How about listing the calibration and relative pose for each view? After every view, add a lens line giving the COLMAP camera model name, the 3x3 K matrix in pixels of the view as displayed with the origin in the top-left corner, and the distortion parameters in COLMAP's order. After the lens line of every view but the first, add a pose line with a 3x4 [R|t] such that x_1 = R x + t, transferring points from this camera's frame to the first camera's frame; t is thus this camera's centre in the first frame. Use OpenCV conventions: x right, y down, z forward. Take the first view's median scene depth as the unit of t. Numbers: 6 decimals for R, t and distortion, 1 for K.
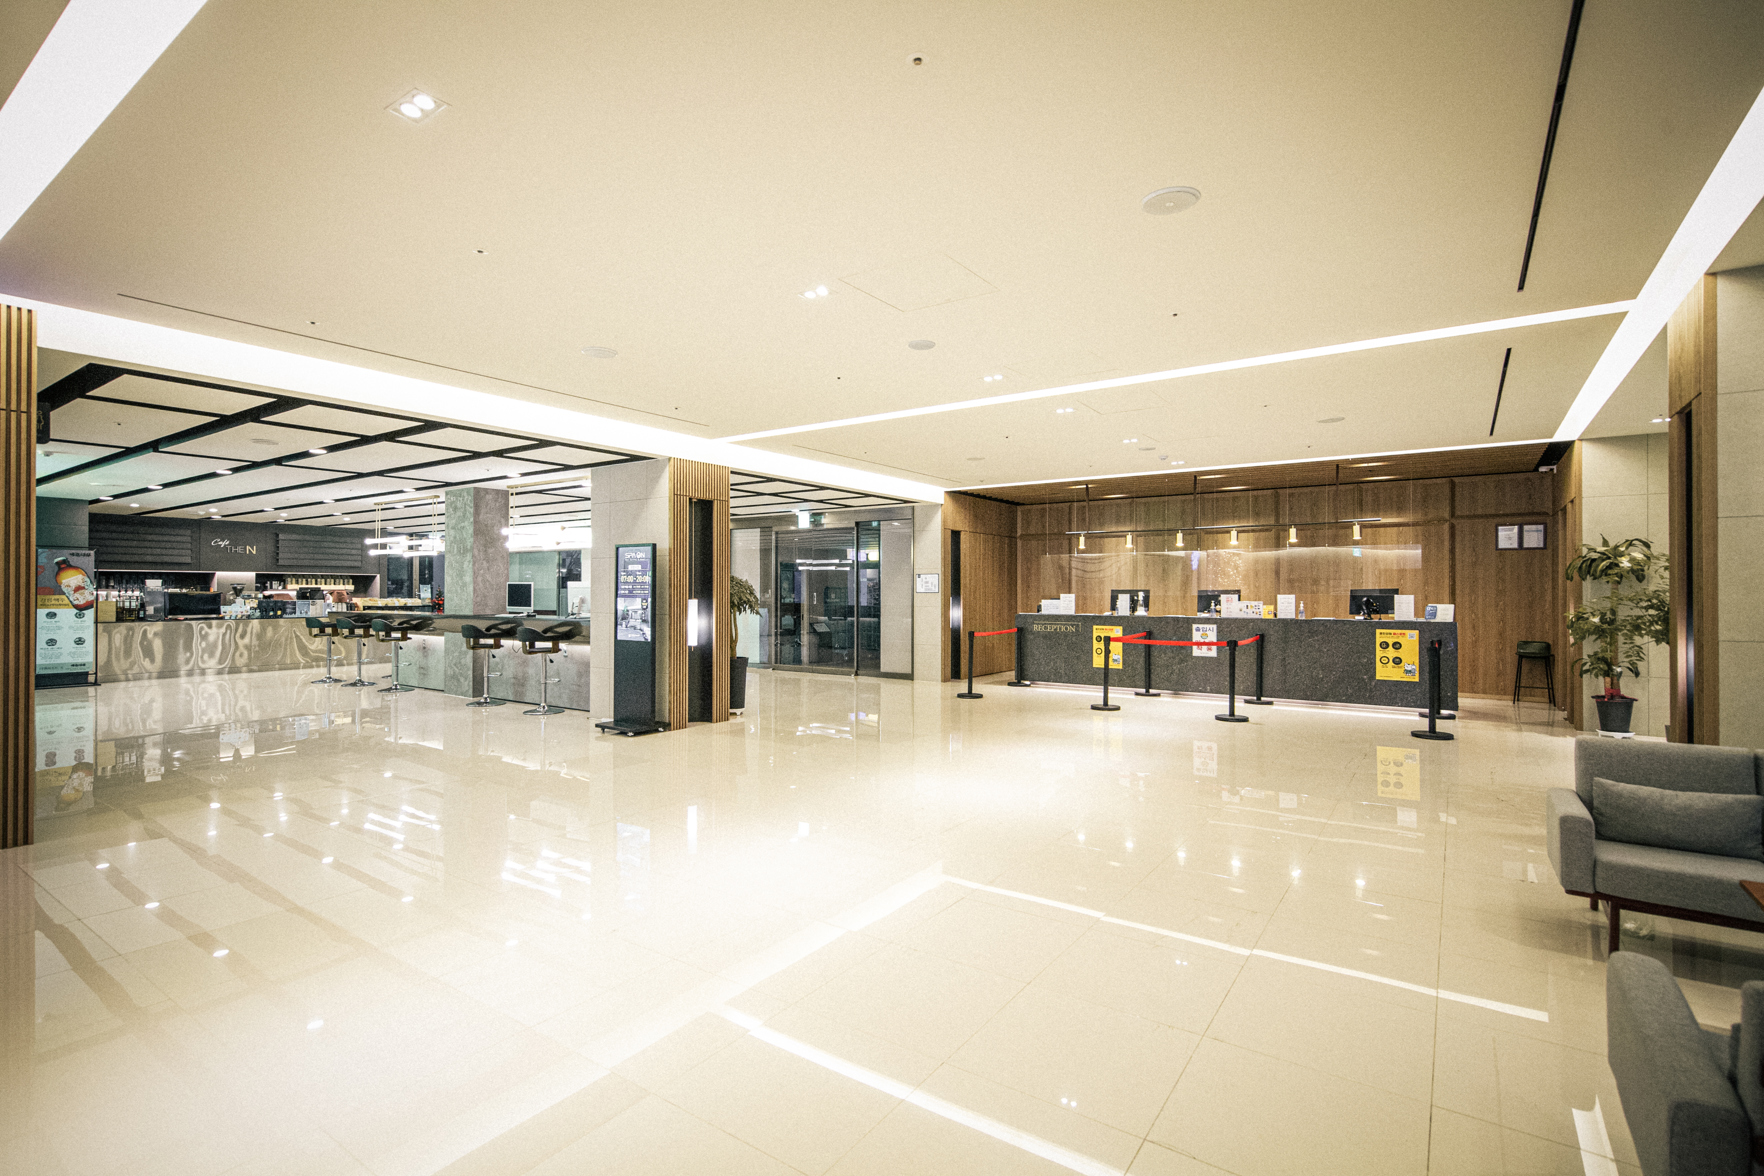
lens RADIAL K [[827.2, 0, 873.8], [0, 827.2, 584.6], [0, 0, 1]] dist [0.003718, 0.000339]
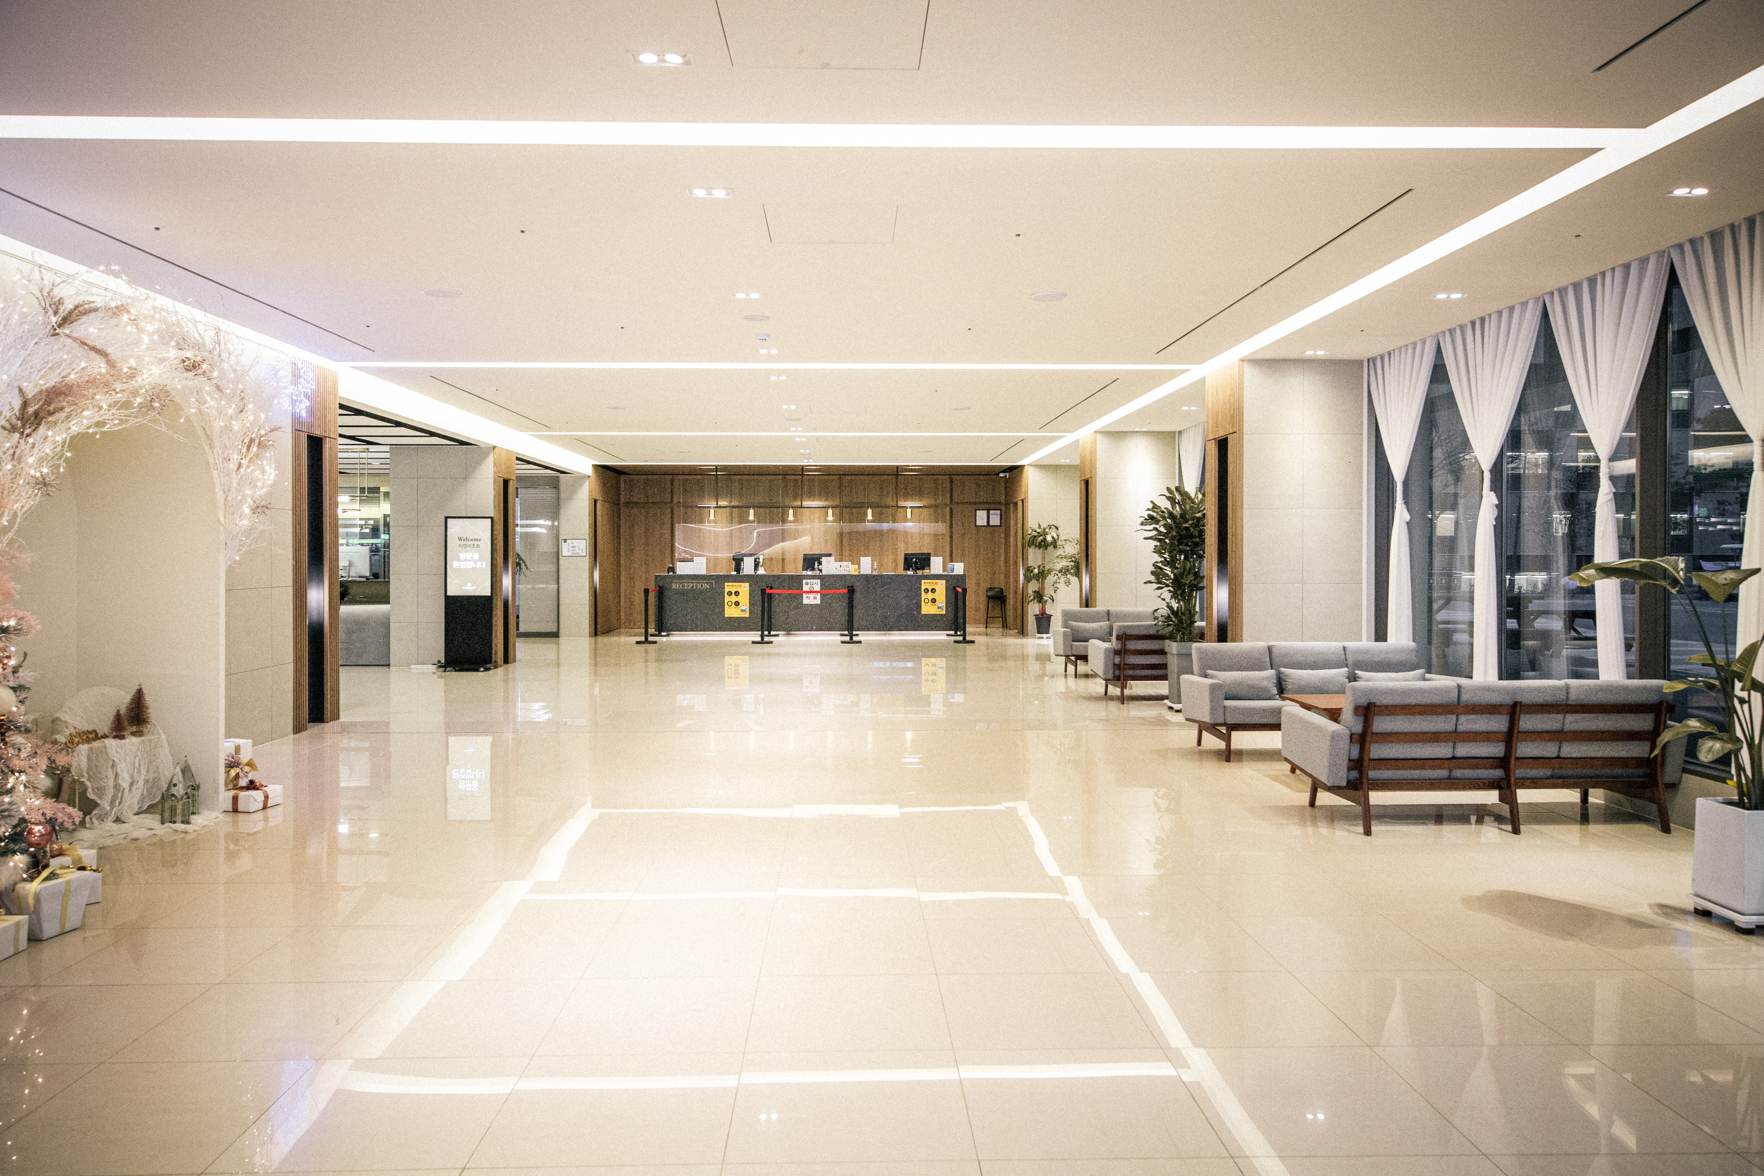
lens RADIAL K [[1206.7, 0, 882.7], [0, 1206.7, 581.1], [0, 0, 1]] dist [0.000844, 0.000000]
pose [[0.788973, -0.014775, 0.614250, -0.719854], [-0.003502, 0.999586, 0.028542, -0.005234], [-0.614417, -0.024670, 0.788595, -0.613110]]
